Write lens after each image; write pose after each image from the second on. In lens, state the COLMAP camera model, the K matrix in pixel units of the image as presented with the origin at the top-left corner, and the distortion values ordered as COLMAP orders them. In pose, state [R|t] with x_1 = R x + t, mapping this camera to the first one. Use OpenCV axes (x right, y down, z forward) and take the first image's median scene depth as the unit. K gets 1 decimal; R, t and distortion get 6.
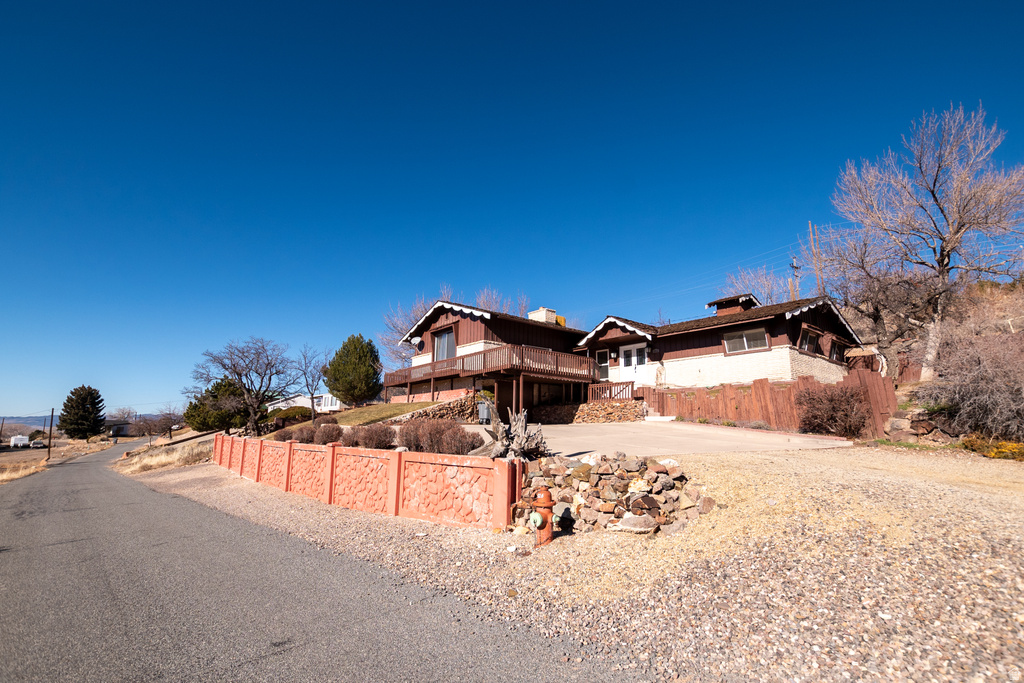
lens RADIAL K [[453.9, 0, 505.7], [0, 453.9, 347.1], [0, 0, 1]] dist [-0.034337, 0.005108]
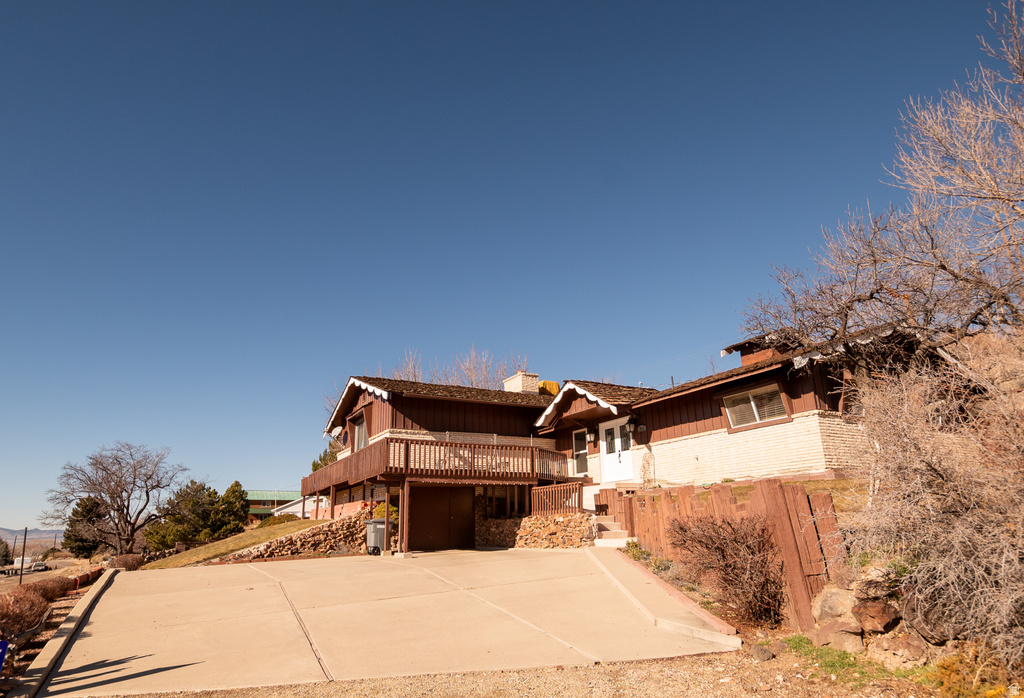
lens RADIAL K [[573.8, 0, 510.2], [0, 573.8, 364.4], [0, 0, 1]] dist [-0.029924, 0.006351]
pose [[0.981240, -0.084104, -0.173480, 0.296697], [0.067790, 0.992883, -0.097917, -0.015133], [0.180481, 0.084319, 0.979958, 0.152071]]
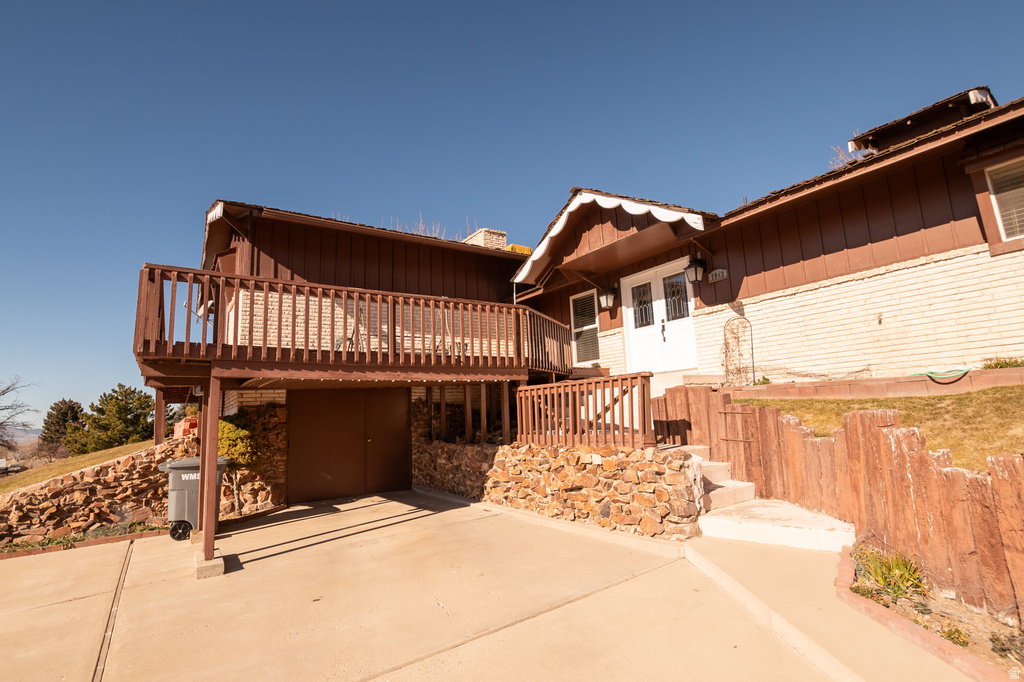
lens RADIAL K [[453.9, 0, 517.3], [0, 453.9, 342.7], [0, 0, 1]] dist [-0.034337, 0.005108]
pose [[0.995356, -0.069888, -0.066196, 0.196743], [0.072083, 0.996905, 0.031363, 0.038467], [0.063799, -0.035989, 0.997314, 0.639550]]
